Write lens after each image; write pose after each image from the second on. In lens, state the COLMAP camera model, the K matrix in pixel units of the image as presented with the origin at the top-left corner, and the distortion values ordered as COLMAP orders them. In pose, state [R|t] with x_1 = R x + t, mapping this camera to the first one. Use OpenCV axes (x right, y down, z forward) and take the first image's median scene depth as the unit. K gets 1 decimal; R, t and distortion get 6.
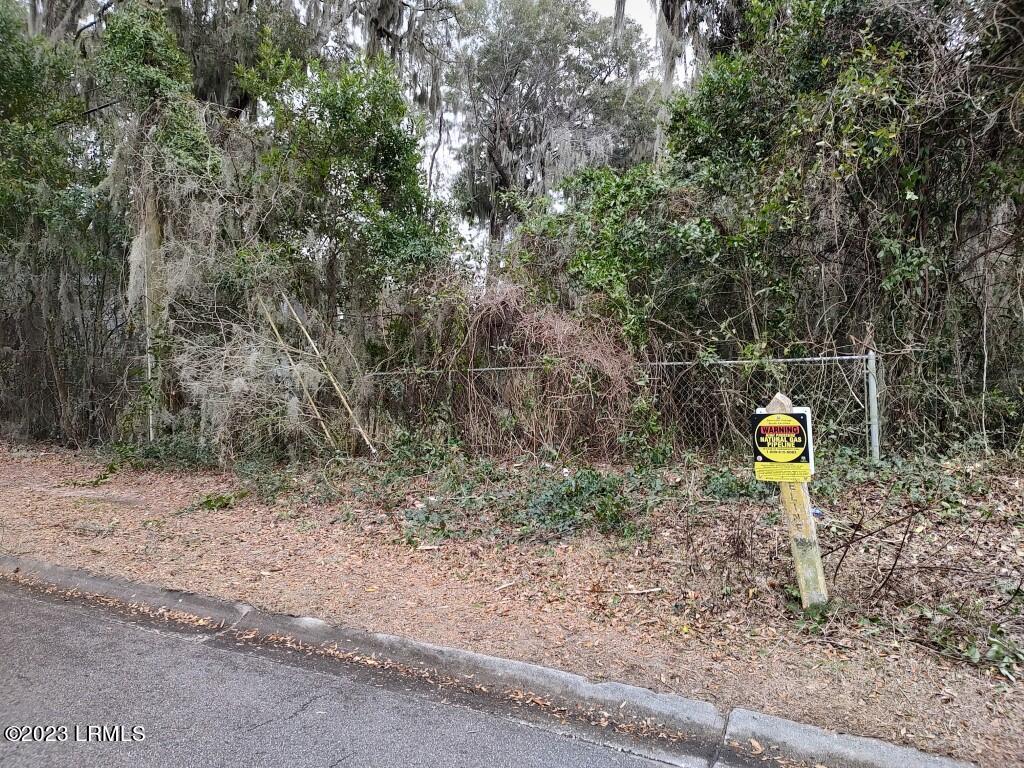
lens RADIAL K [[704.2, 0, 512.0], [0, 704.2, 384.0], [0, 0, 1]] dist [0.058902, -0.028026]
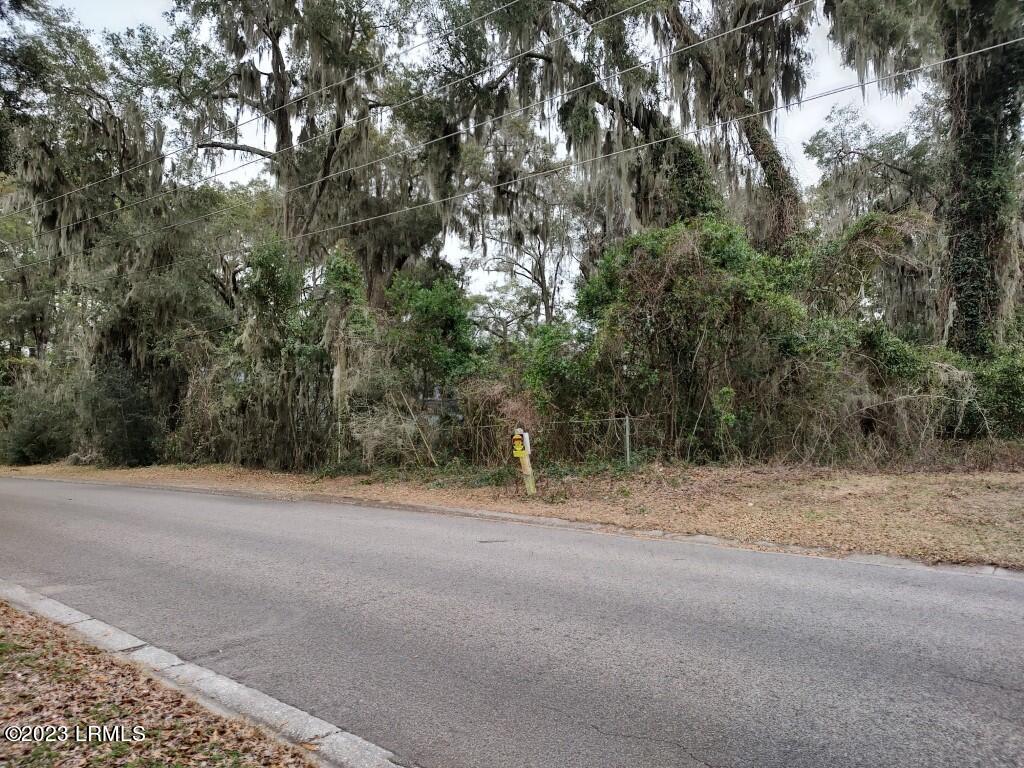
lens RADIAL K [[704.2, 0, 512.0], [0, 704.2, 384.0], [0, 0, 1]] dist [0.058902, -0.028026]
pose [[0.973370, -0.015944, -0.228686, 0.437575], [-0.008824, 0.994233, -0.106878, 0.062163], [0.229072, 0.106050, 0.967615, -0.857404]]
